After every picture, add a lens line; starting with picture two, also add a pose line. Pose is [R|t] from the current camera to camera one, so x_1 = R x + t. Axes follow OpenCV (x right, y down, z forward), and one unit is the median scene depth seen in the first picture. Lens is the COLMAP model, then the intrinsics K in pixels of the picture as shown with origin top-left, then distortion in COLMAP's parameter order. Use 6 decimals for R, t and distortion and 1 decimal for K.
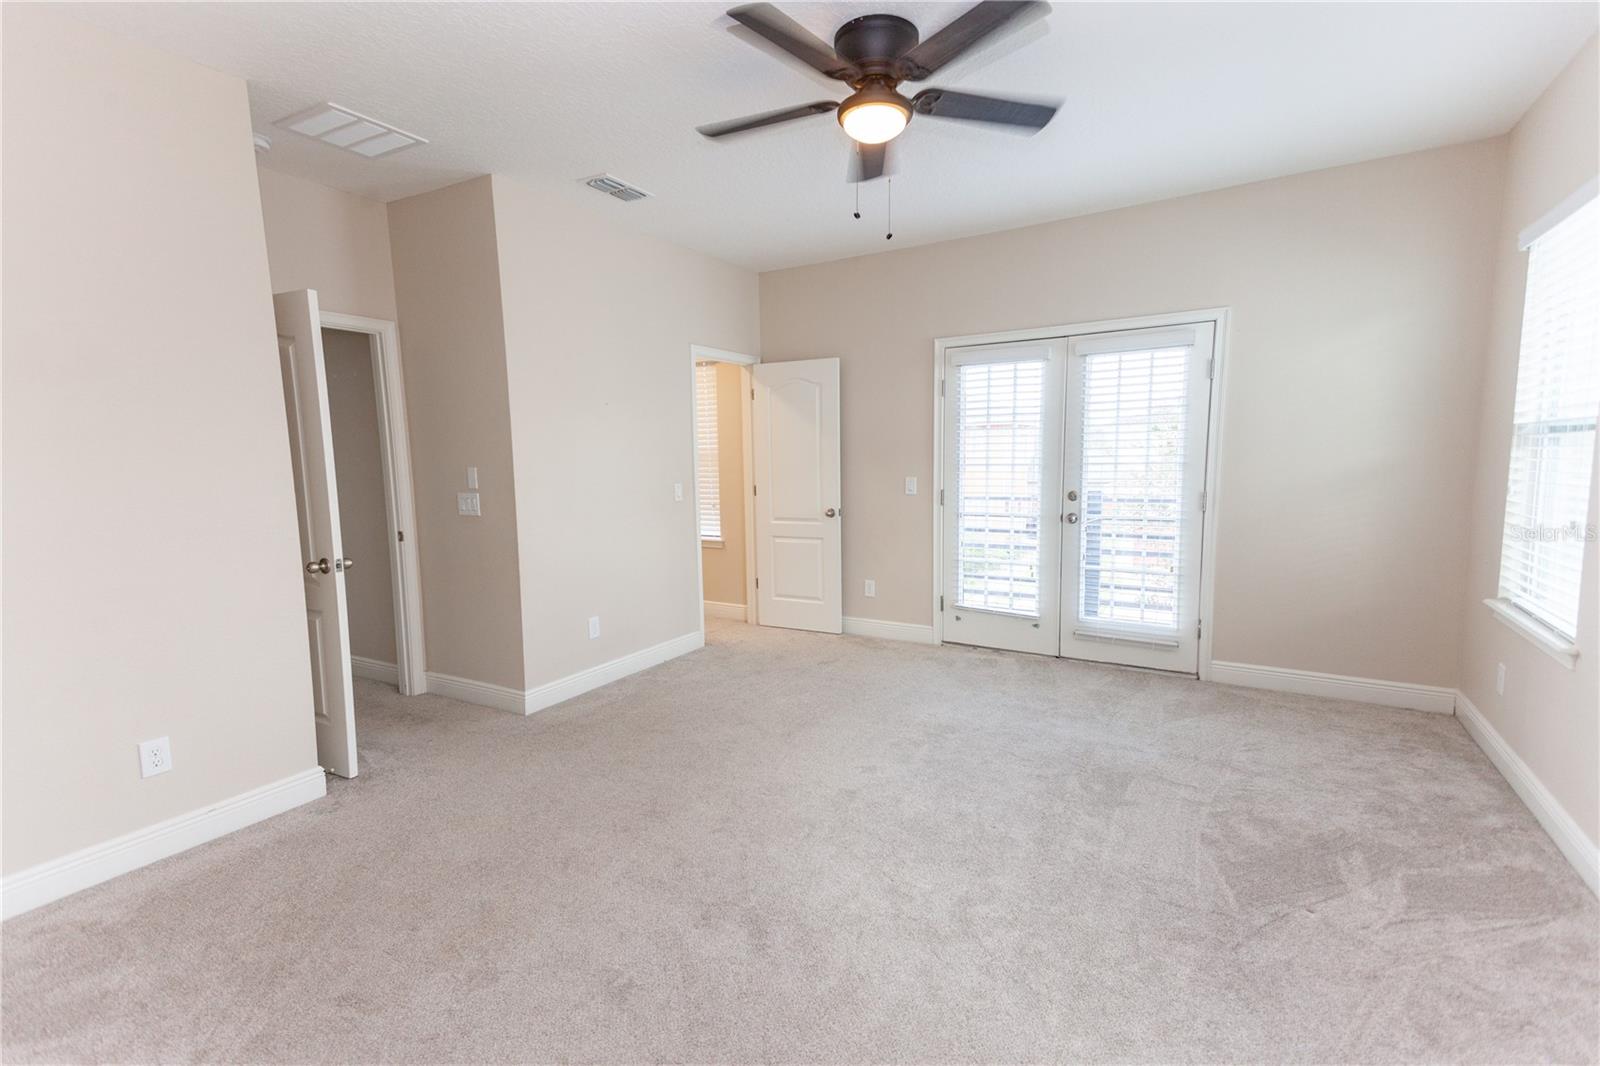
lens RADIAL K [[729.4, 0, 800.0], [0, 729.4, 533.0], [0, 0, 1]] dist [0.102316, -0.036647]
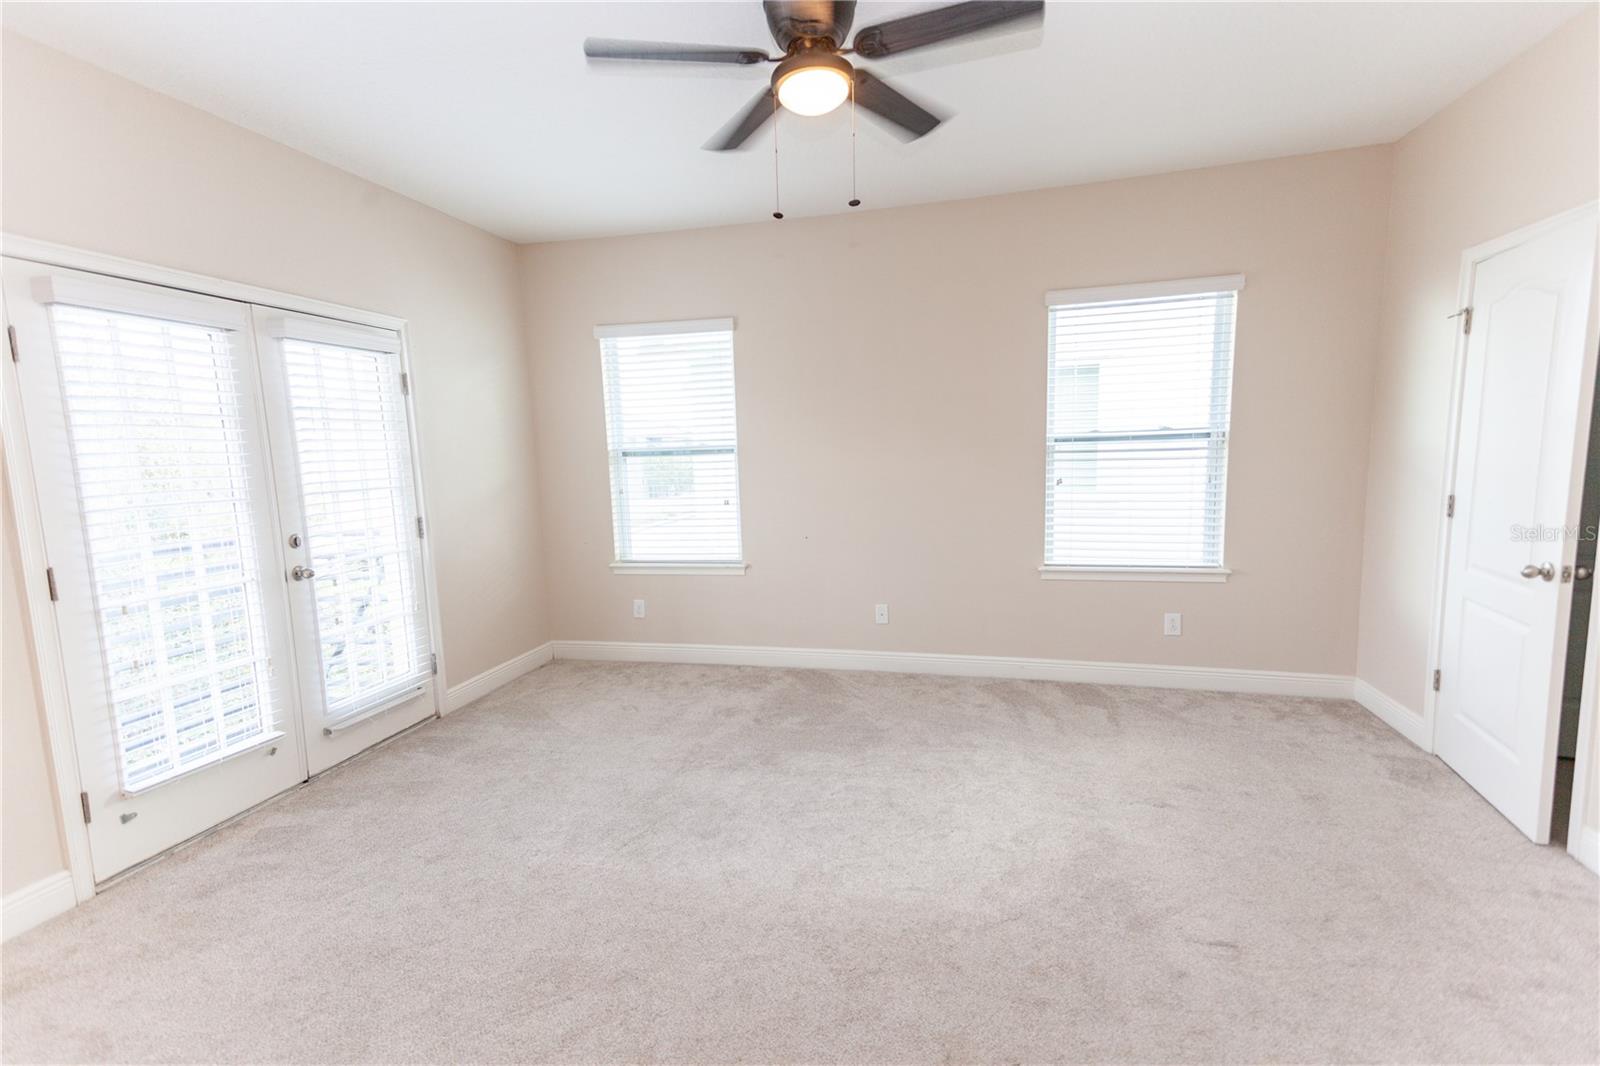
lens RADIAL K [[729.4, 0, 800.0], [0, 729.4, 533.0], [0, 0, 1]] dist [0.102316, -0.036647]
pose [[-0.288845, -0.090551, 0.953084, -0.456022], [0.140224, 0.980780, 0.135679, -0.091251], [-0.947051, 0.172835, -0.270596, 0.778825]]
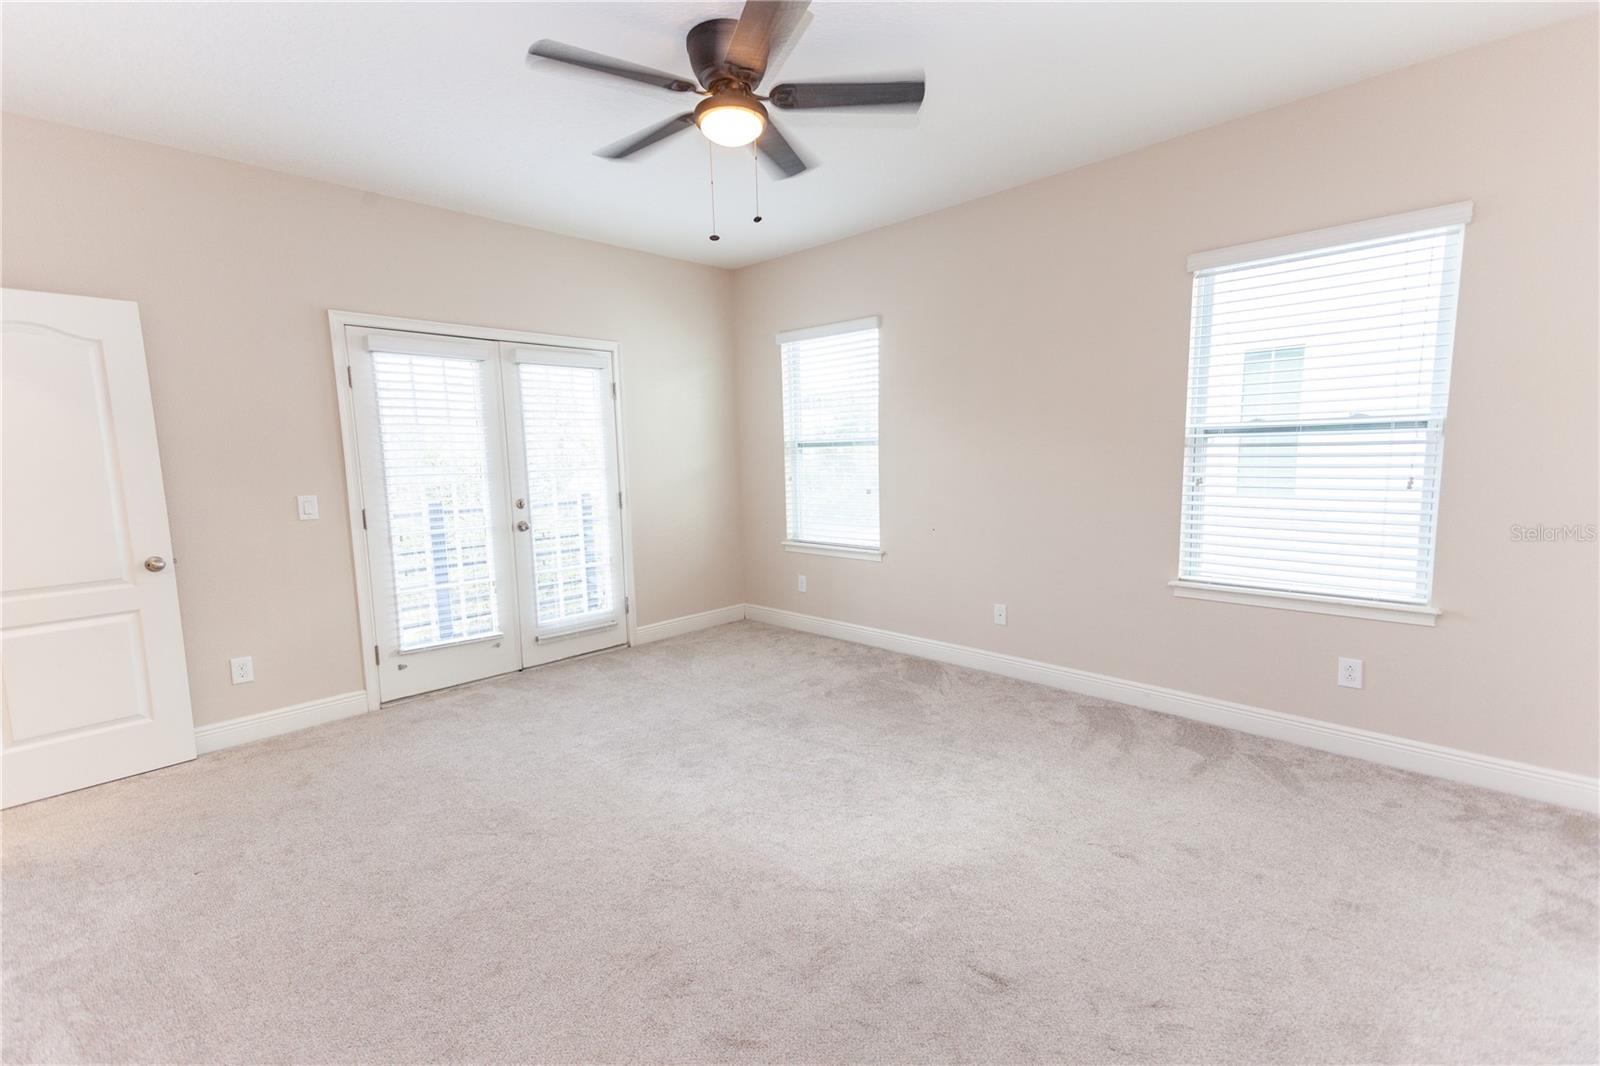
lens RADIAL K [[729.4, 0, 800.0], [0, 729.4, 533.0], [0, 0, 1]] dist [0.102316, -0.036647]
pose [[0.239573, -0.103177, 0.965380, -0.525110], [0.126586, 0.989169, 0.074305, -0.039571], [-0.962591, 0.104403, 0.250039, 0.413783]]
